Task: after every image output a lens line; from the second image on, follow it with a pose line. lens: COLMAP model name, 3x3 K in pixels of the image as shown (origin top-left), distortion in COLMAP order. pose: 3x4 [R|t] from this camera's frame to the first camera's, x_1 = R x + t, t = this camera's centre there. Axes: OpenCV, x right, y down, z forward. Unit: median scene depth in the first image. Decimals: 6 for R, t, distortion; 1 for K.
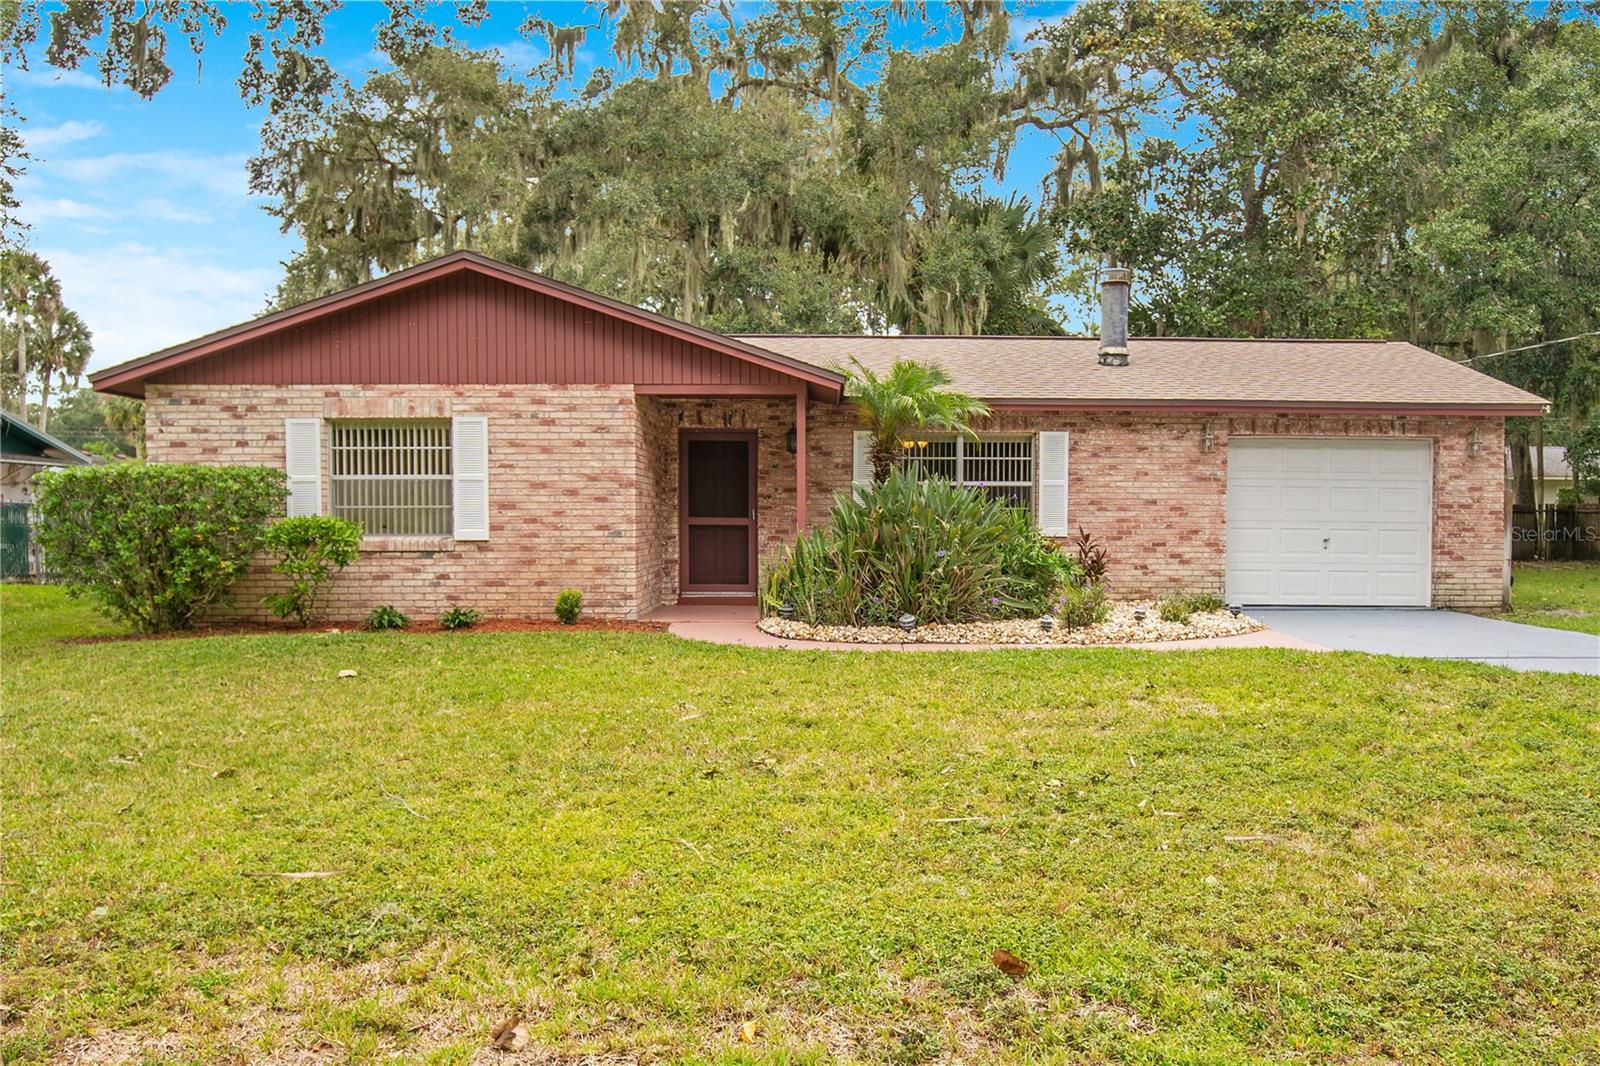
lens RADIAL K [[795.2, 0, 753.3], [0, 795.2, 525.9], [0, 0, 1]] dist [-0.025019, 0.001462]
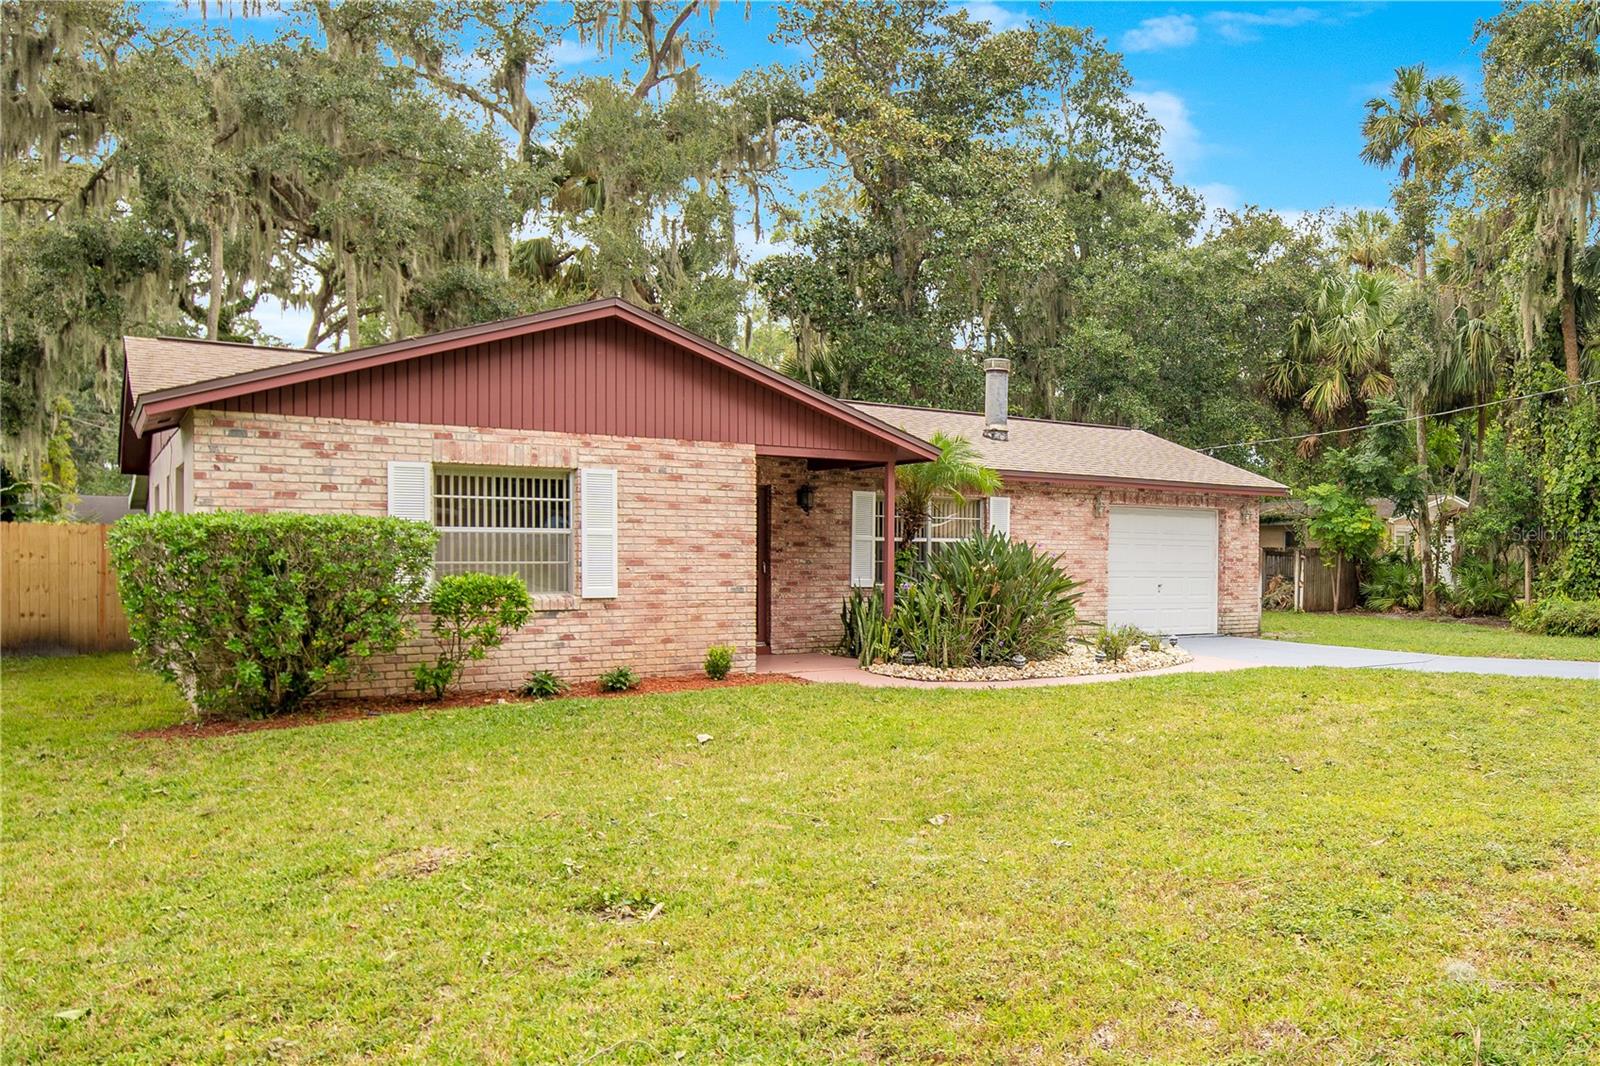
lens RADIAL K [[865.6, 0, 638.4], [0, 865.6, 549.6], [0, 0, 1]] dist [-0.028570, -0.000592]
pose [[0.922520, 0.004871, 0.385918, -0.703690], [0.001270, 0.999877, -0.015656, -0.023285], [-0.385947, 0.014933, 0.922400, 0.020694]]
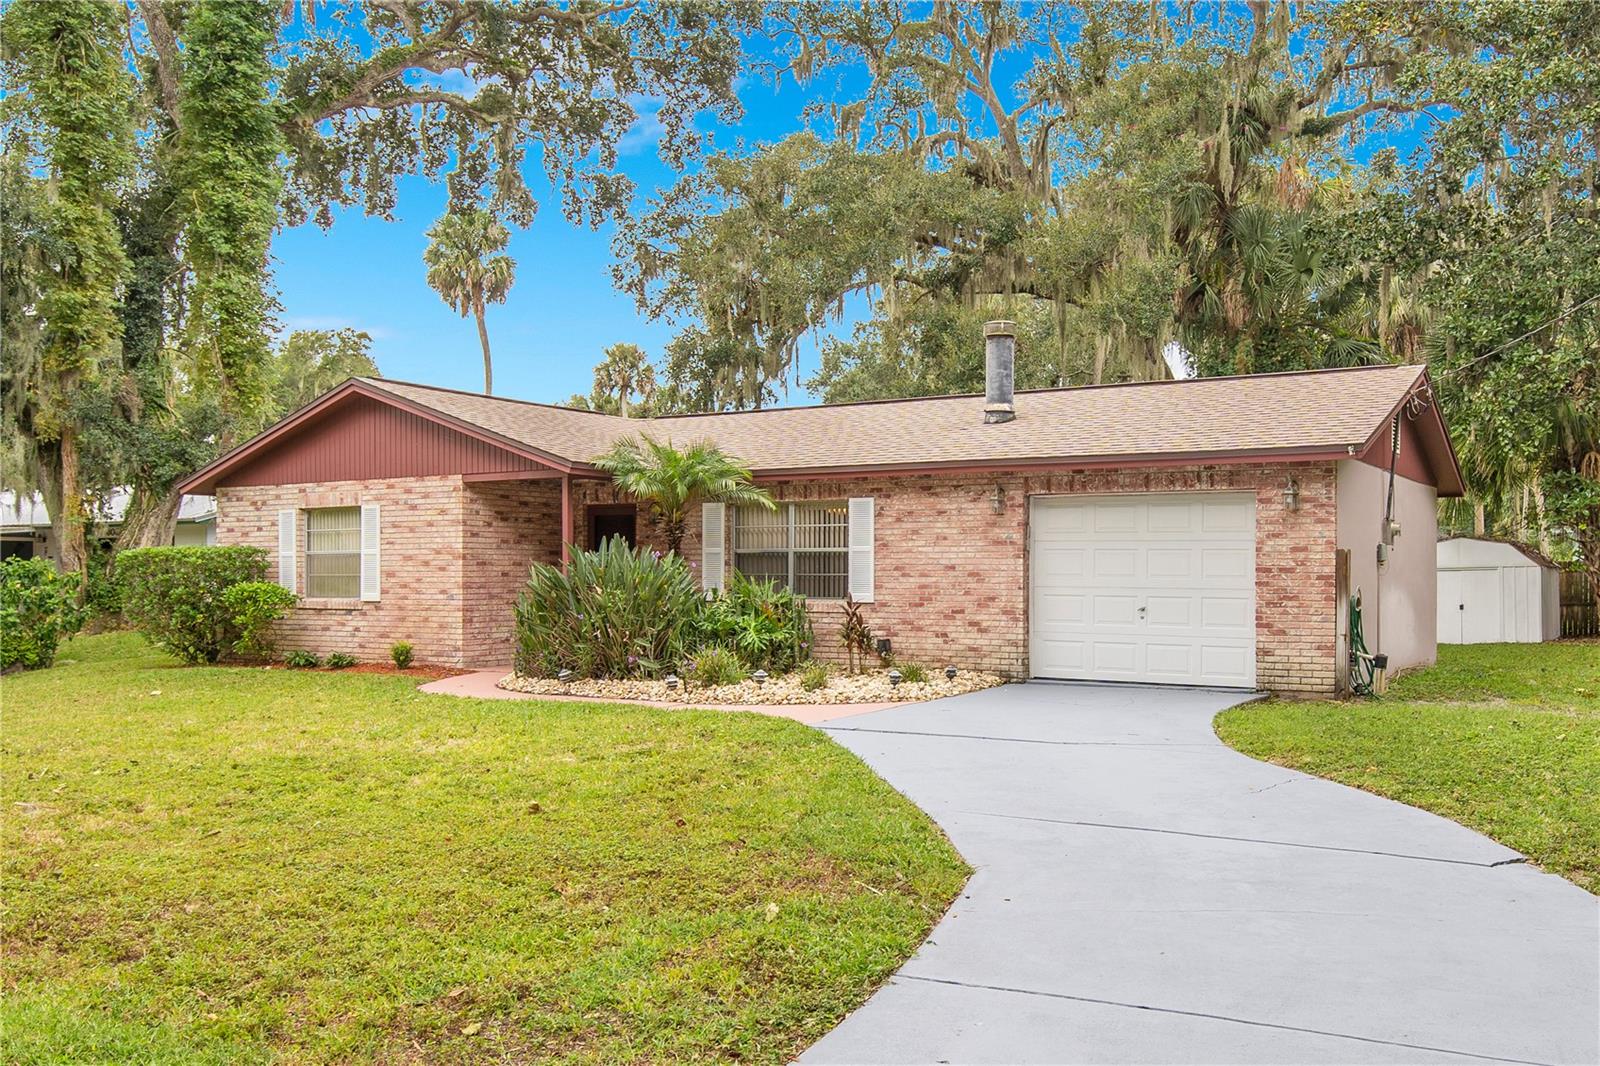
lens RADIAL K [[844.4, 0, 920.3], [0, 844.4, 563.4], [0, 0, 1]] dist [-0.029865, -0.000243]
pose [[0.944981, -0.007198, -0.327045, 0.907230], [-0.001840, 0.999625, -0.027319, -0.007688], [0.327120, 0.026418, 0.944614, 0.019756]]
